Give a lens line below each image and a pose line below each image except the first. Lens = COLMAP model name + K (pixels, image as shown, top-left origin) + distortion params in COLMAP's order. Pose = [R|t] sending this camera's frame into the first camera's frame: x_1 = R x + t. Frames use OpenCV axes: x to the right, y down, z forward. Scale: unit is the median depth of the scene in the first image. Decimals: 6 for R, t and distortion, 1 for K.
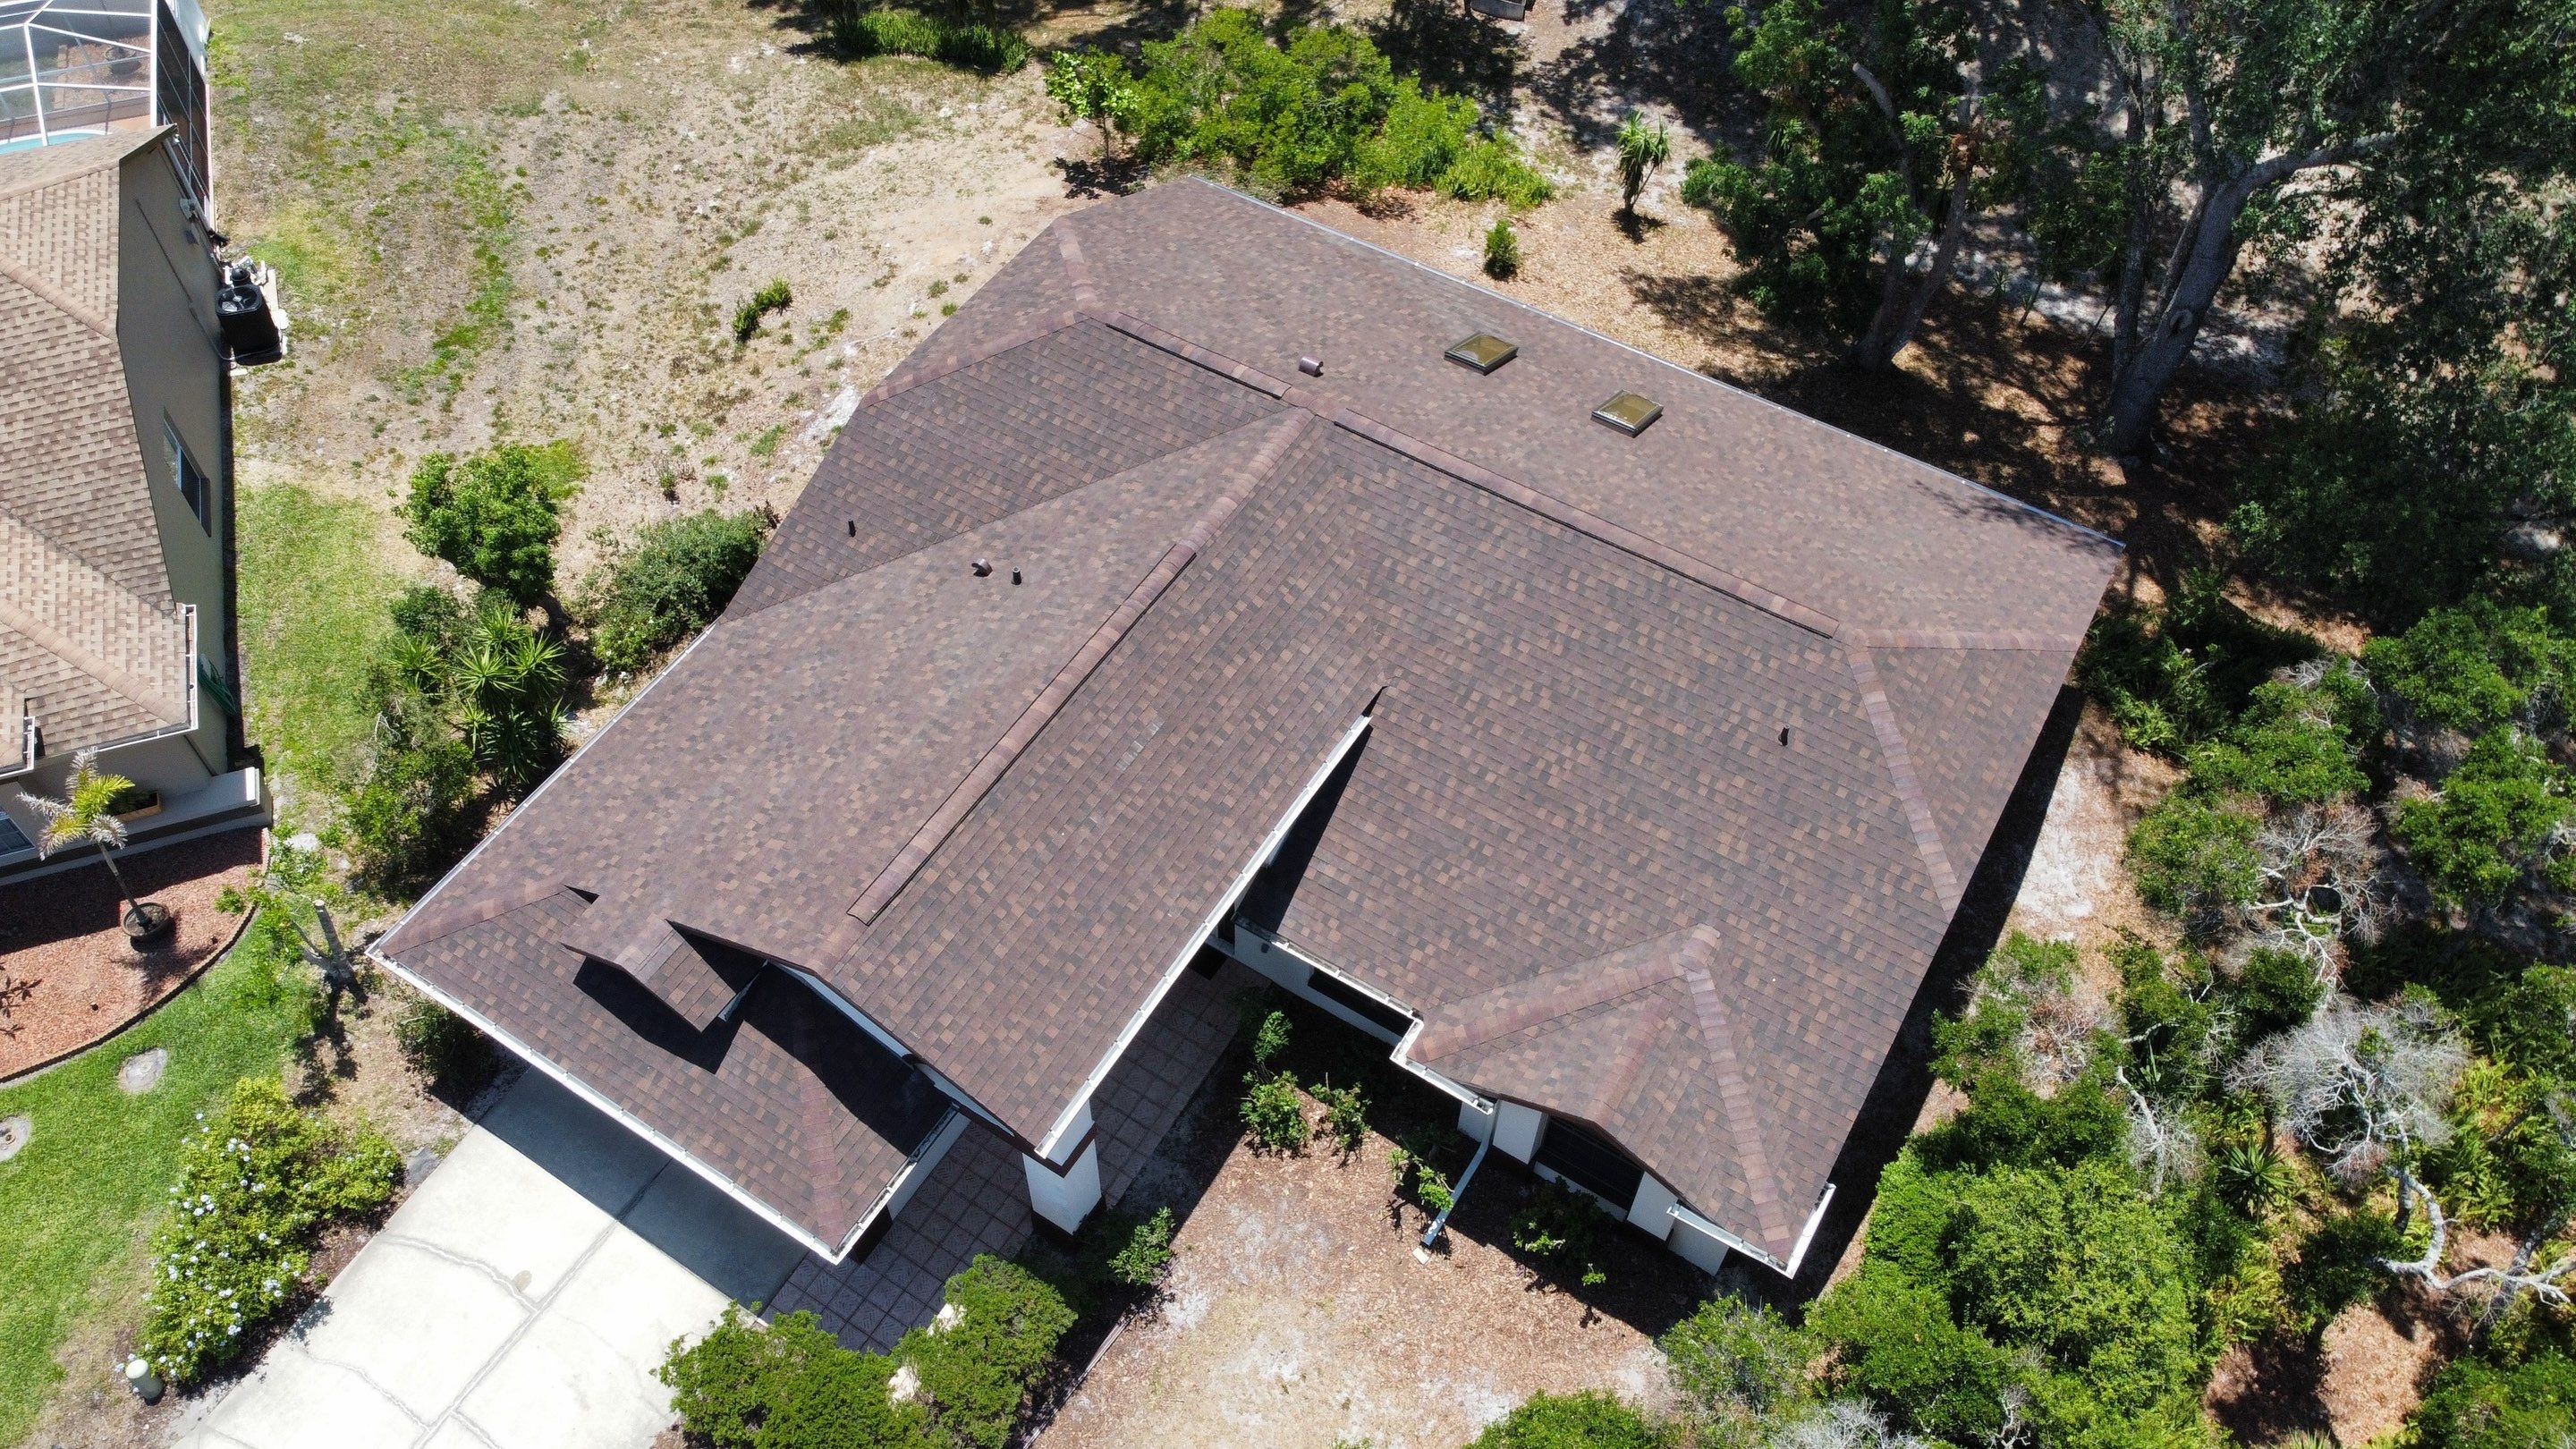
lens RADIAL K [[1978.5, 0, 1251.9], [0, 1978.5, 689.2], [0, 0, 1]] dist [0.024160, -0.036862]
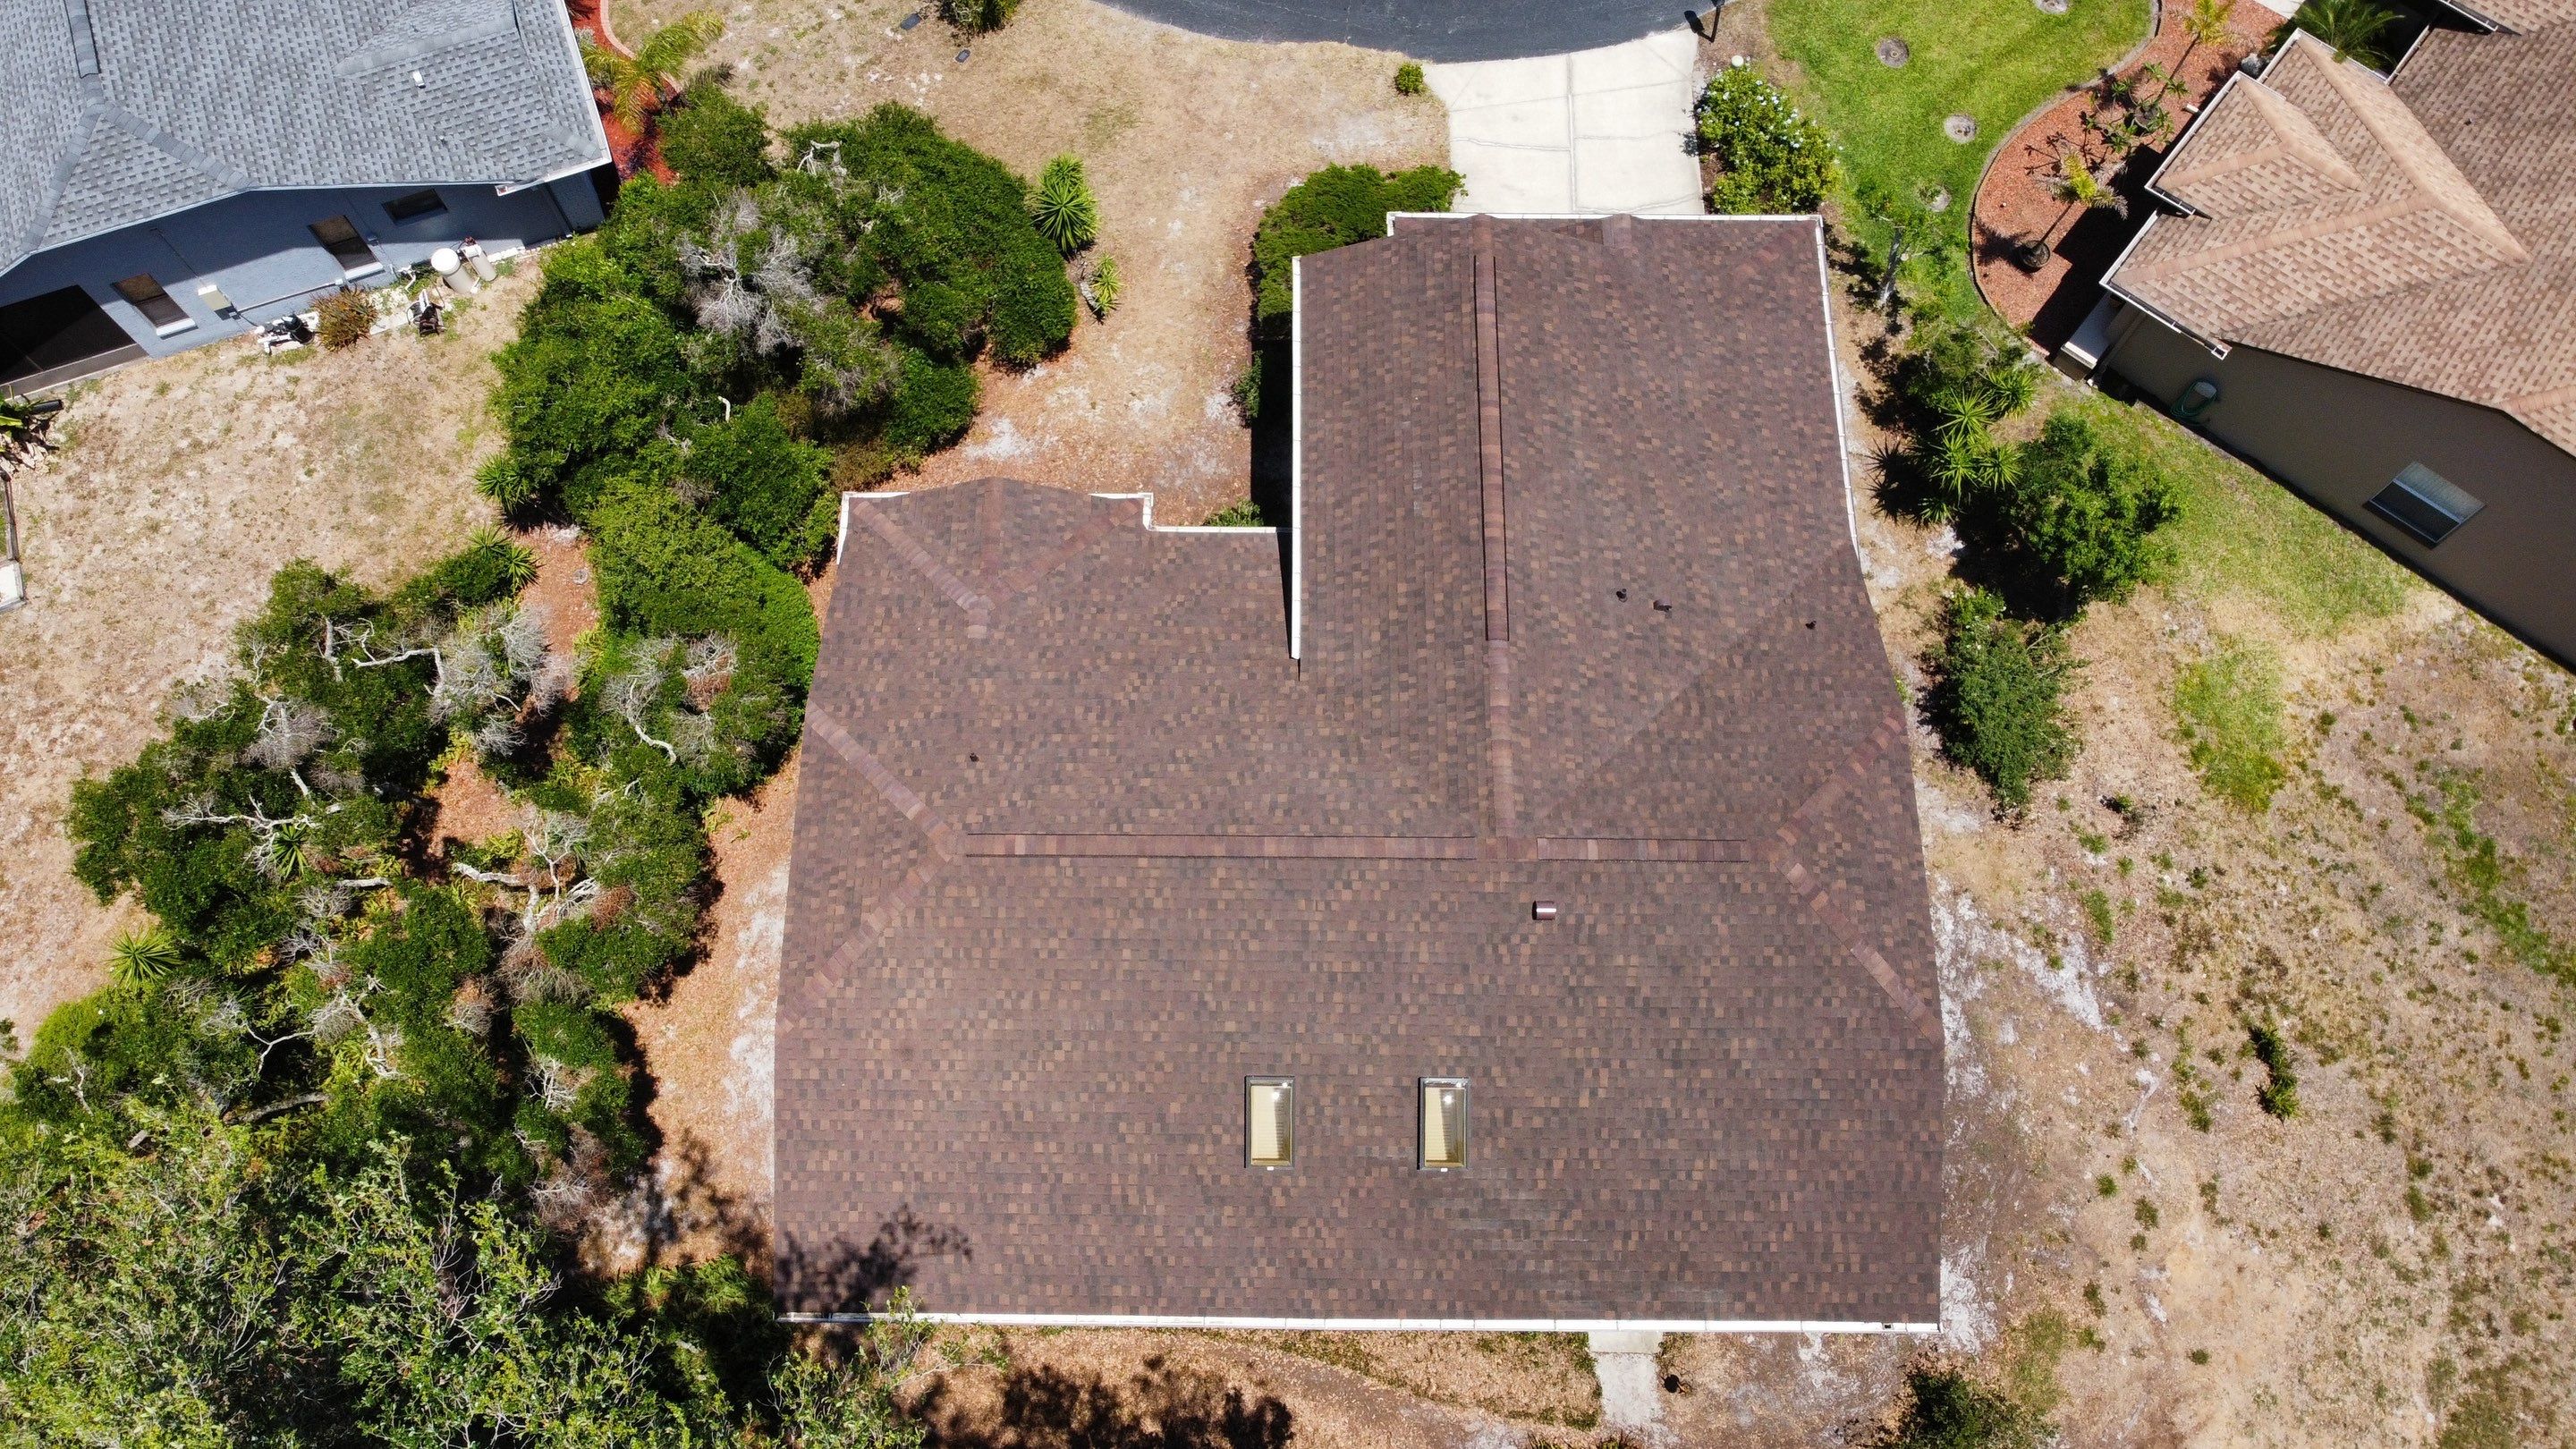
lens RADIAL K [[1978.5, 0, 1257.9], [0, 1978.5, 684.5], [0, 0, 1]] dist [0.024160, -0.036862]
pose [[-0.851572, 0.487330, -0.193223, 0.293601], [-0.408529, -0.385914, 0.827148, -0.895839], [0.328527, 0.783313, 0.527722, 0.349980]]
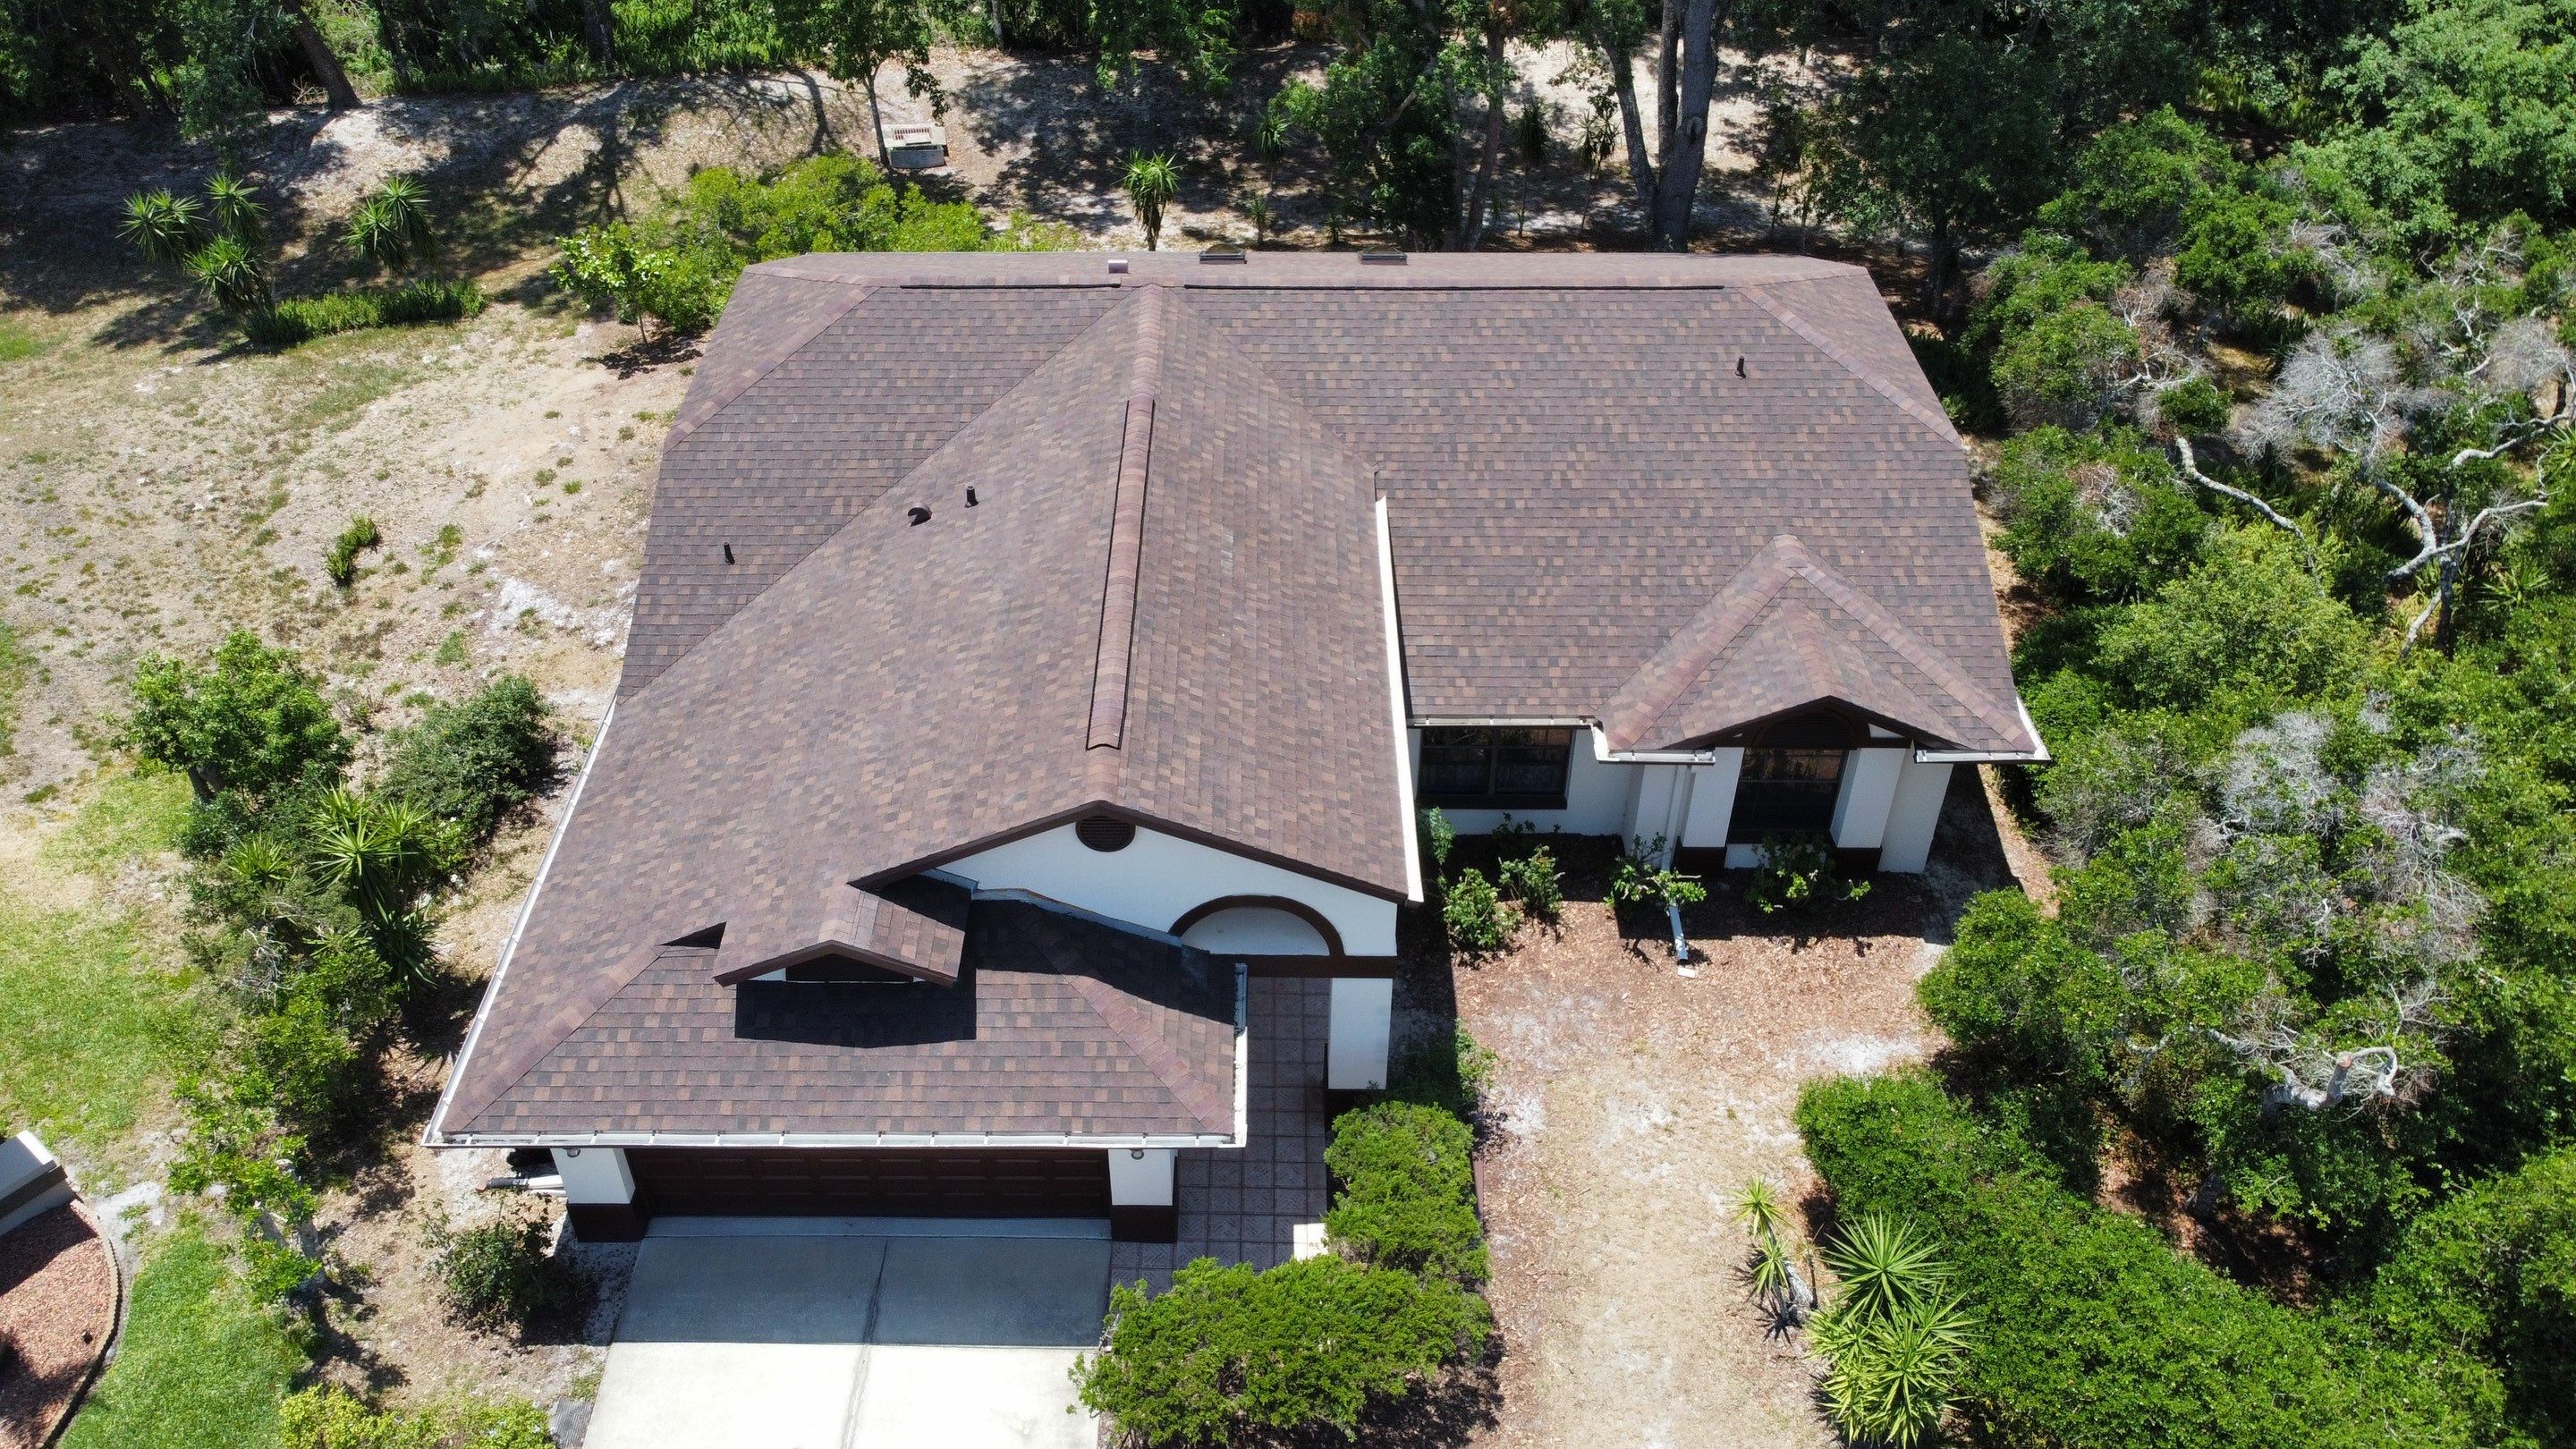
lens RADIAL K [[1978.5, 0, 1265.2], [0, 1978.5, 670.6], [0, 0, 1]] dist [0.024160, -0.036862]
pose [[0.847835, -0.323998, 0.419762, -0.390309], [0.415633, 0.897633, -0.146647, 0.192127], [-0.329279, 0.298799, 0.895709, 0.165393]]
